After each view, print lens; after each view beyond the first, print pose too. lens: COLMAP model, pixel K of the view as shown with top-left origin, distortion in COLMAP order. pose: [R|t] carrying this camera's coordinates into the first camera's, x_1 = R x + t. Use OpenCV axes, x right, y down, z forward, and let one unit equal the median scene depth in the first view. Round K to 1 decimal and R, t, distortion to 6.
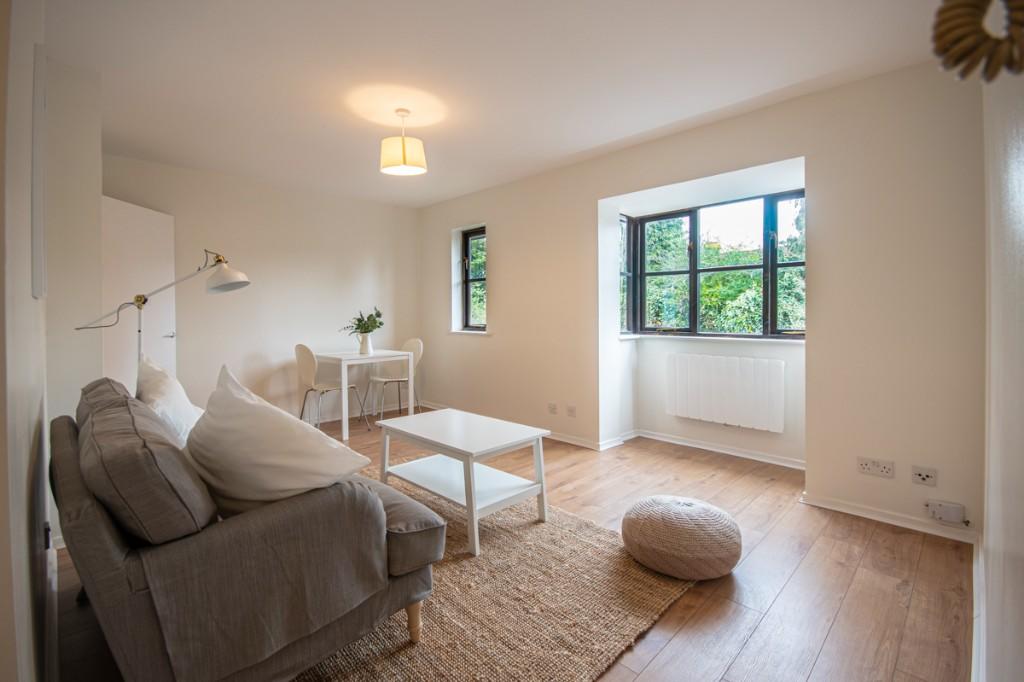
lens RADIAL K [[461.4, 0, 511.9], [0, 461.4, 314.6], [0, 0, 1]] dist [-0.000139, -0.000026]
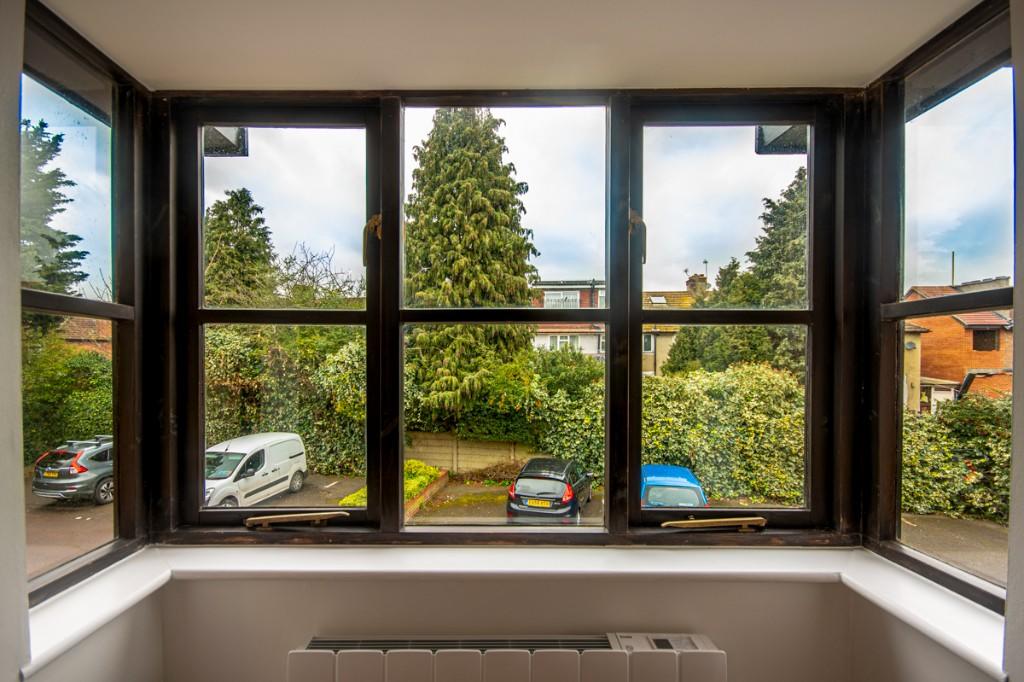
lens RADIAL K [[500.3, 0, 508.6], [0, 500.3, 363.5], [0, 0, 1]] dist [0.000051, -0.000024]
pose [[0.694498, 0.002086, 0.719492, 0.040125], [-0.001115, 0.999998, -0.001822, -0.011616], [-0.719494, 0.000463, 0.694498, 0.131723]]
